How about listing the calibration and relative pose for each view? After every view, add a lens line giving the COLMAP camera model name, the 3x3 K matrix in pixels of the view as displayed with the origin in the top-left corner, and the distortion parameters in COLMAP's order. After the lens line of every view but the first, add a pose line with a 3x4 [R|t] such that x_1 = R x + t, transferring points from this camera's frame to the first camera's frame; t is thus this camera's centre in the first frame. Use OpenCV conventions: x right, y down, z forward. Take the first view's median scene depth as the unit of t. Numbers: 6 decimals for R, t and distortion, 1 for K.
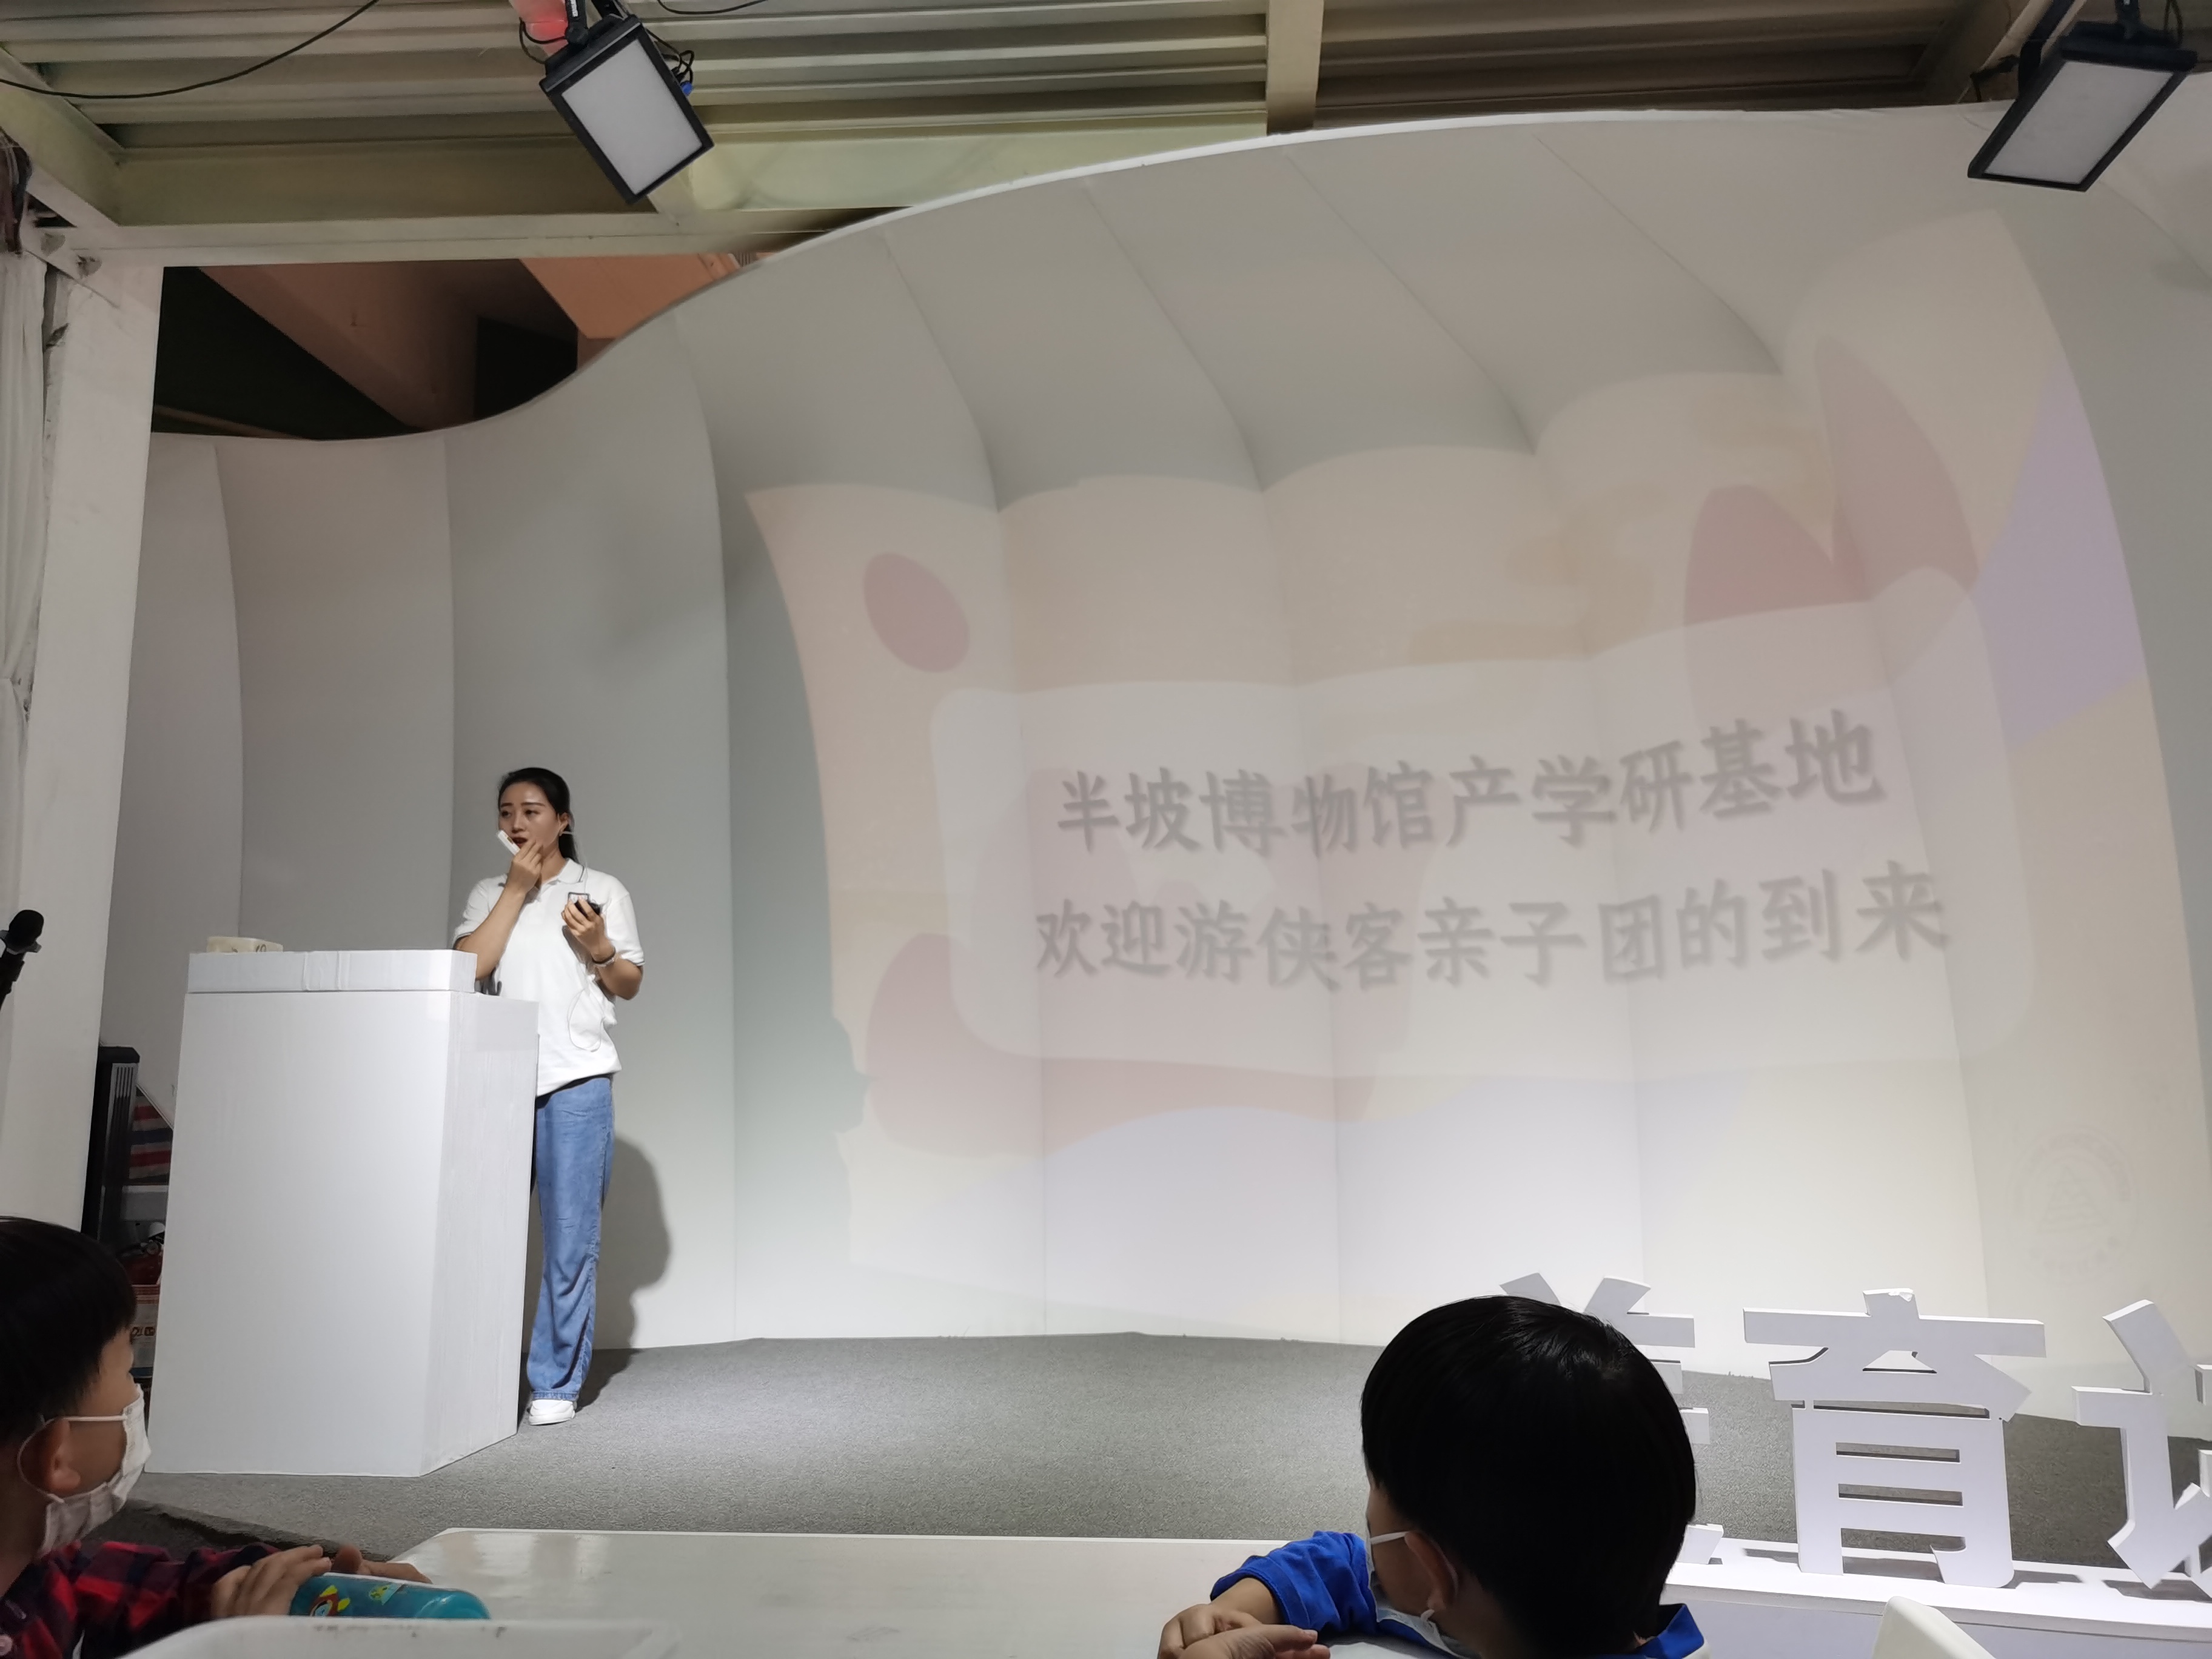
lens RADIAL K [[1722.1, 0, 1104.0], [0, 1722.1, 830.0], [0, 0, 1]] dist [0.055918, -0.050675]
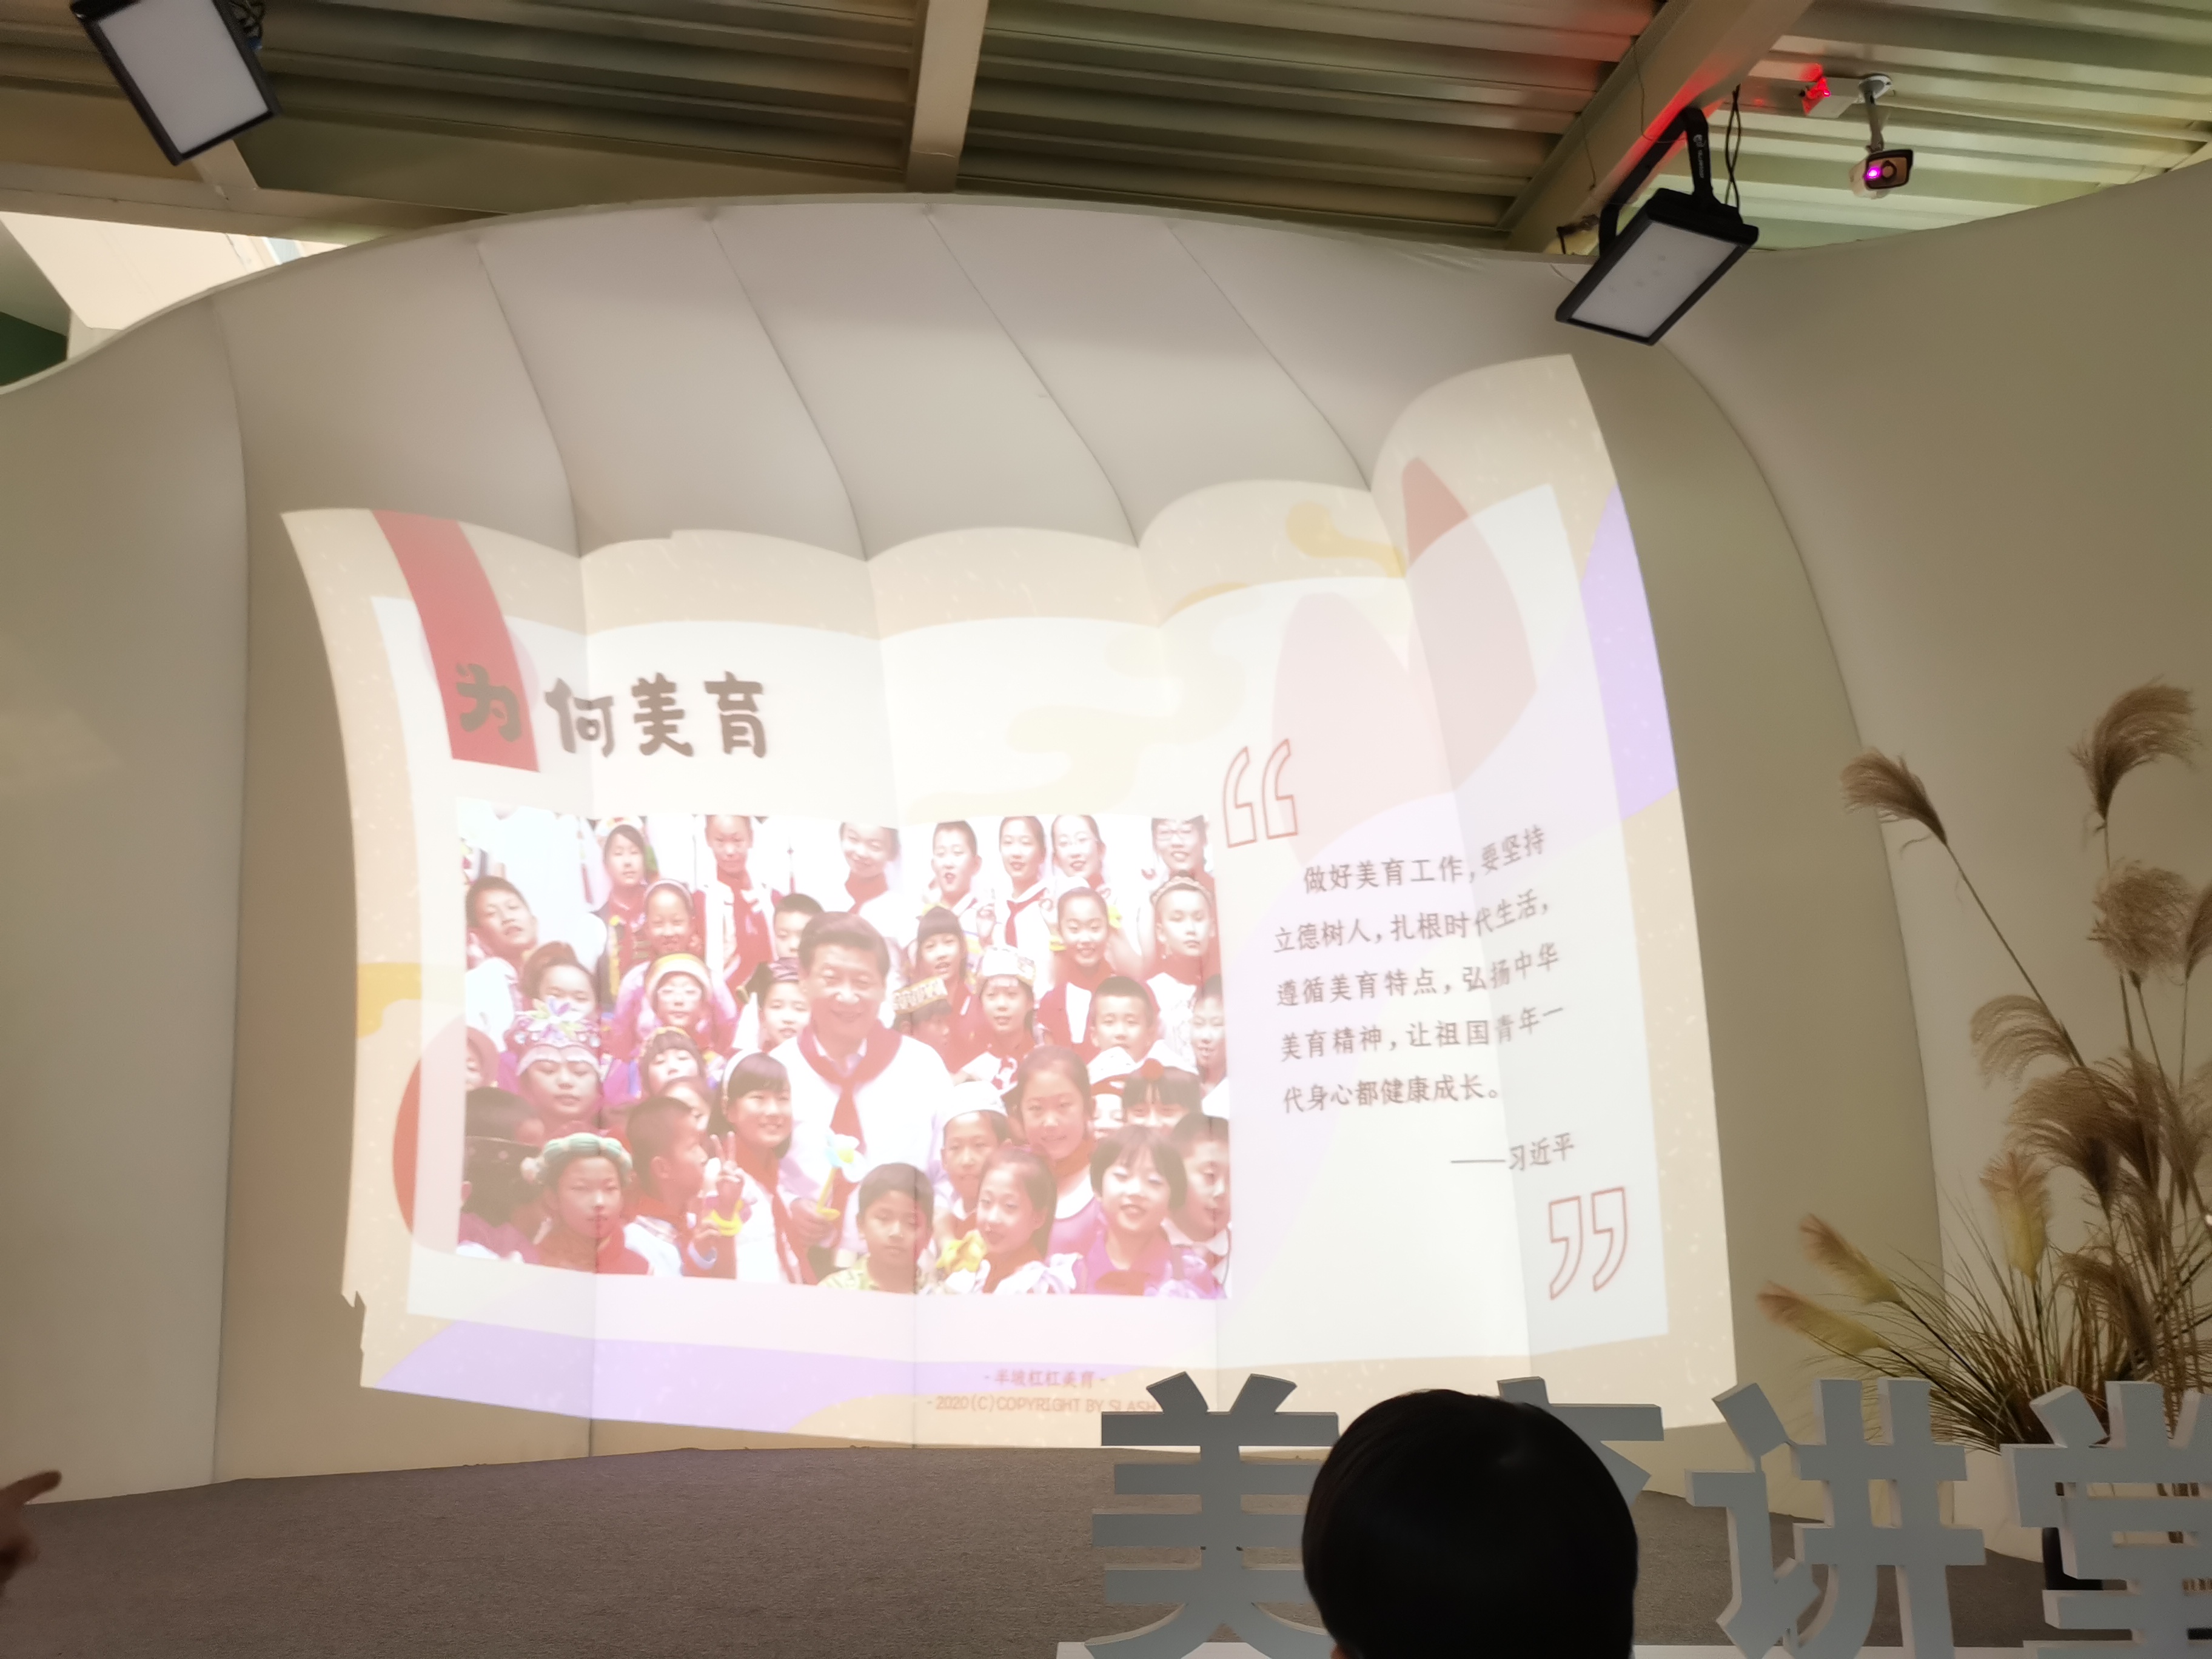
lens RADIAL K [[1722.1, 0, 1109.5], [0, 1722.1, 827.2], [0, 0, 1]] dist [0.055918, -0.050675]
pose [[0.964560, 0.043487, 0.260256, -0.036470], [-0.029915, 0.997989, -0.055886, 0.006815], [-0.262163, 0.046120, 0.963921, 0.054445]]
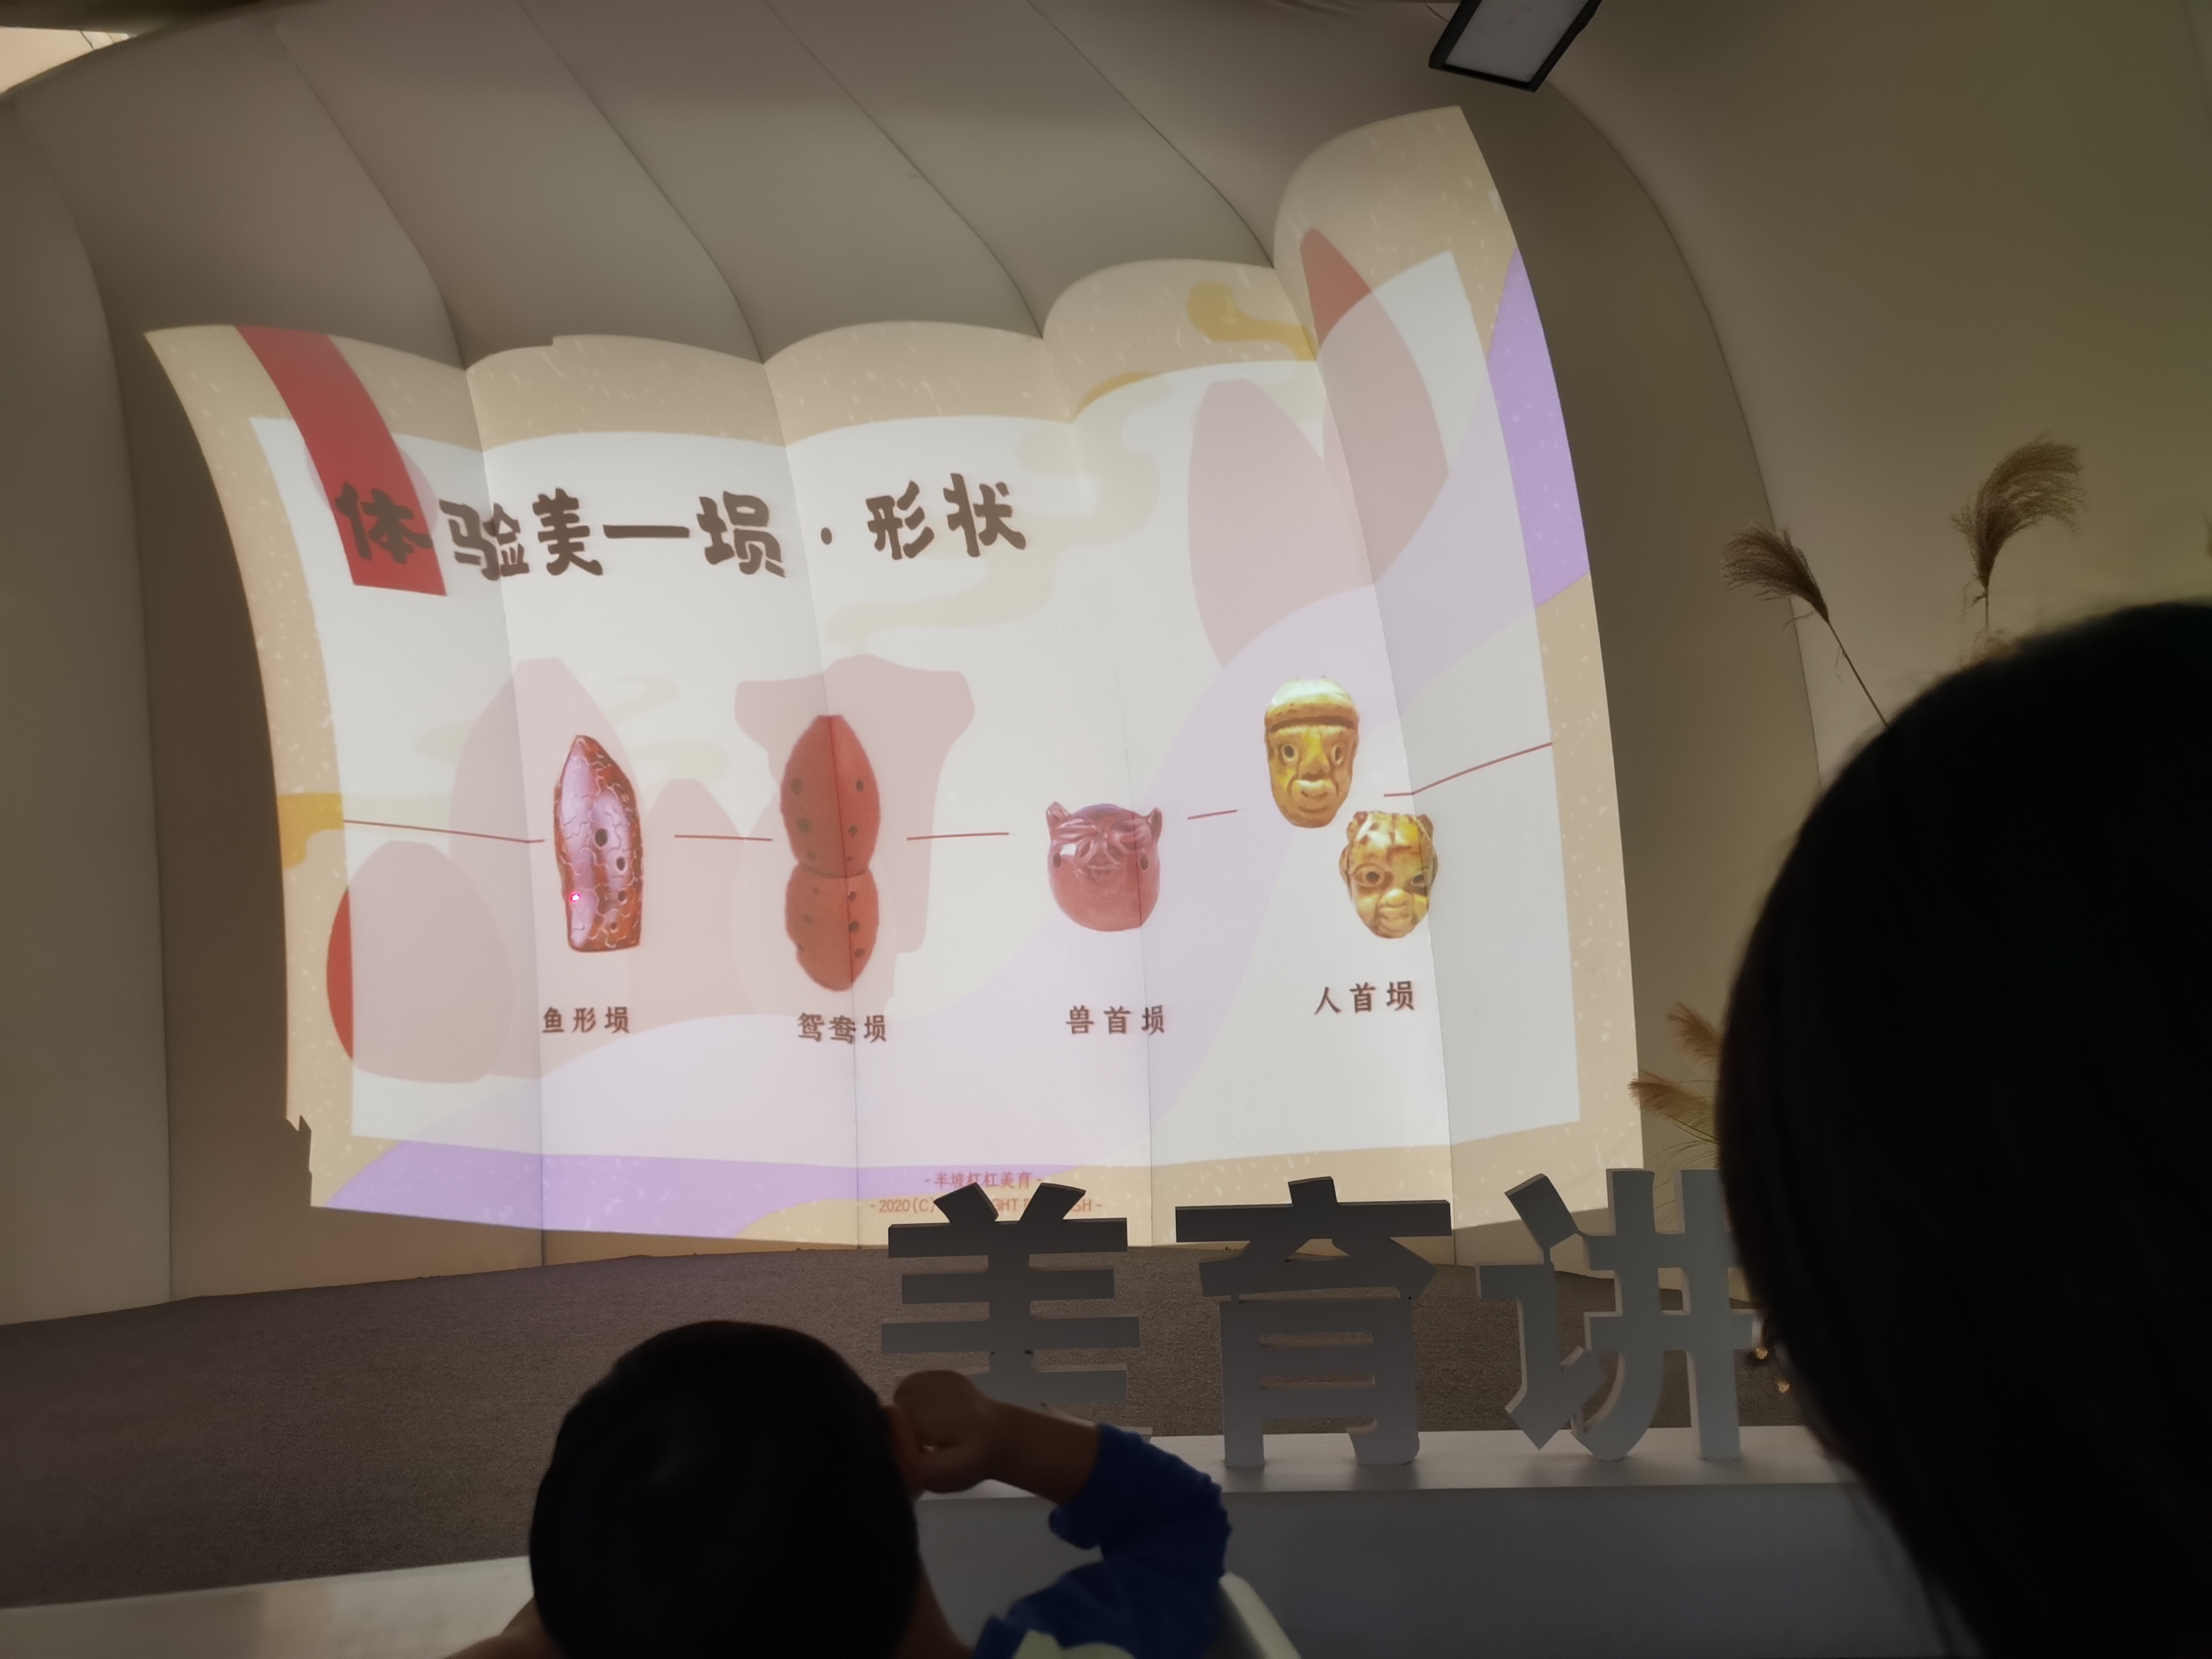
lens RADIAL K [[1722.1, 0, 1110.5], [0, 1722.1, 831.7], [0, 0, 1]] dist [0.055918, -0.050675]
pose [[0.969831, -0.017321, 0.243161, 0.067412], [0.003039, 0.998254, 0.058988, 0.004763], [-0.243758, -0.056469, 0.968191, 0.053357]]
